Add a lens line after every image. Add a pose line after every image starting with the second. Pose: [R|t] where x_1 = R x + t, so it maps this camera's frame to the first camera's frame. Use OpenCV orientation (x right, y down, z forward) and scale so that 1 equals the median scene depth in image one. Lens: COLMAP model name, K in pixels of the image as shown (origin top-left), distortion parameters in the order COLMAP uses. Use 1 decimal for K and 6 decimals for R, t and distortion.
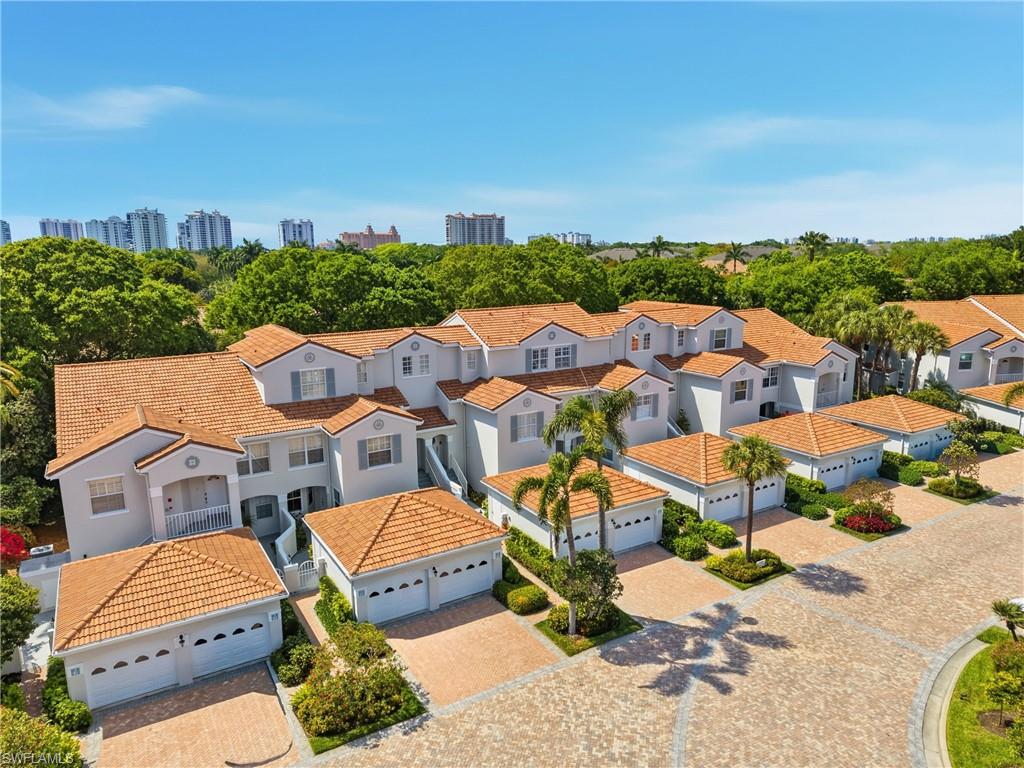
lens RADIAL K [[689.7, 0, 510.9], [0, 689.7, 379.2], [0, 0, 1]] dist [0.046412, -0.042930]
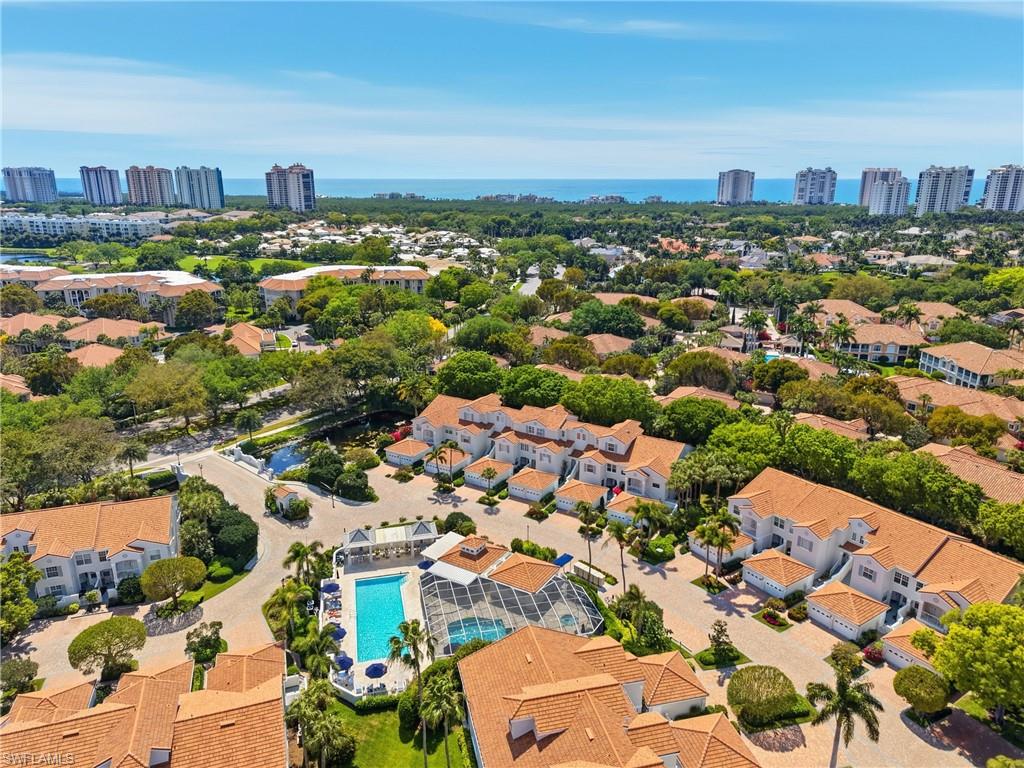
lens RADIAL K [[689.7, 0, 512.0], [0, 689.7, 387.1], [0, 0, 1]] dist [0.046412, -0.042930]
pose [[0.453318, 0.268738, -0.849872, 2.447617], [-0.166898, 0.962195, 0.215233, -0.822652], [0.875584, 0.044273, 0.481032, -0.505056]]
